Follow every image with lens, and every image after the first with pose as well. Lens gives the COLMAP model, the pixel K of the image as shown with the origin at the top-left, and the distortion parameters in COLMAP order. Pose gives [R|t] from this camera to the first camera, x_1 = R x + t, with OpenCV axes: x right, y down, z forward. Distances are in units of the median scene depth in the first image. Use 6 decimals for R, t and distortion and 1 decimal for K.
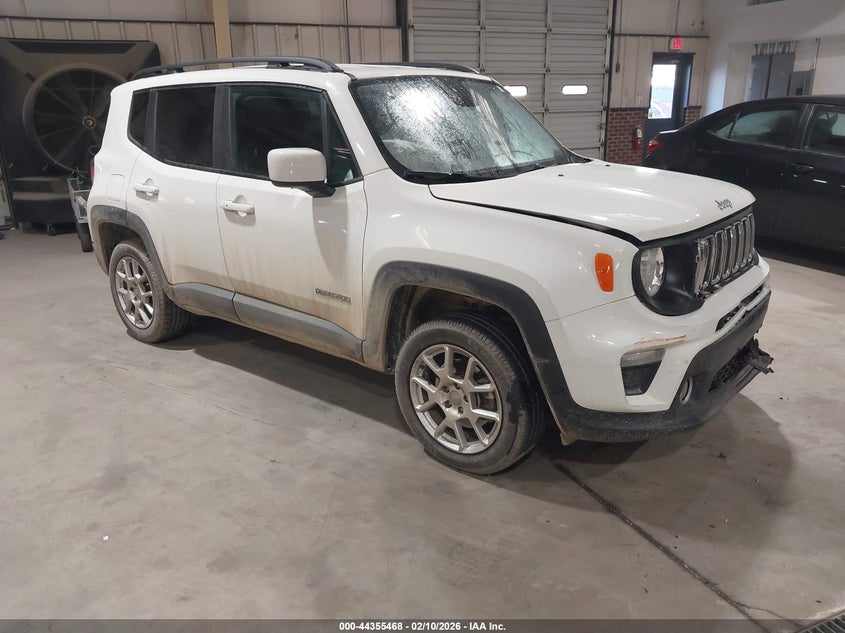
lens RADIAL K [[674.6, 0, 426.3], [0, 674.6, 316.9], [0, 0, 1]] dist [0.006140, -0.007959]
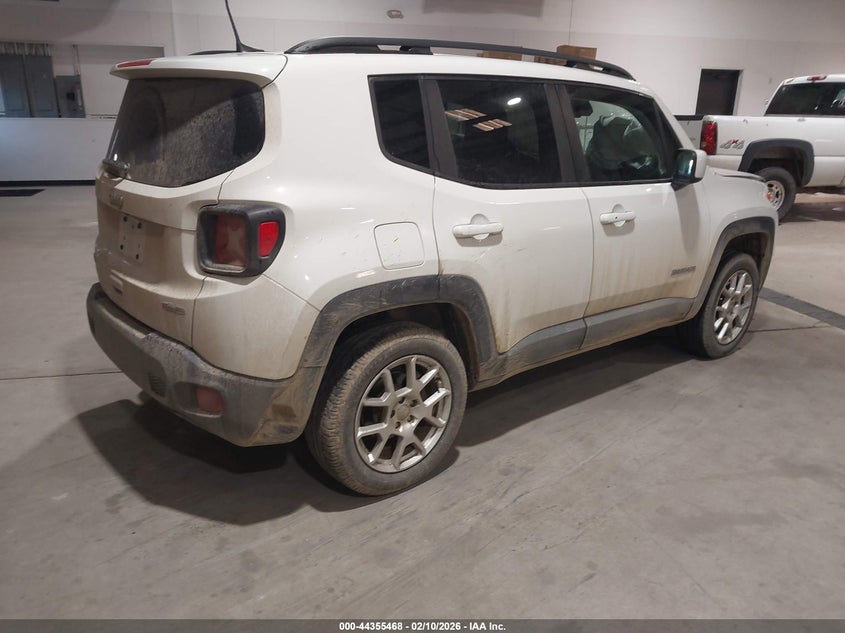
lens RADIAL K [[674.6, 0, 422.6], [0, 674.6, 320.4], [0, 0, 1]] dist [0.006140, -0.007959]
pose [[0.182360, -0.278600, 0.942935, -1.180739], [0.279732, 0.934086, 0.221886, -0.295669], [-0.942600, 0.223306, 0.248273, 0.995385]]
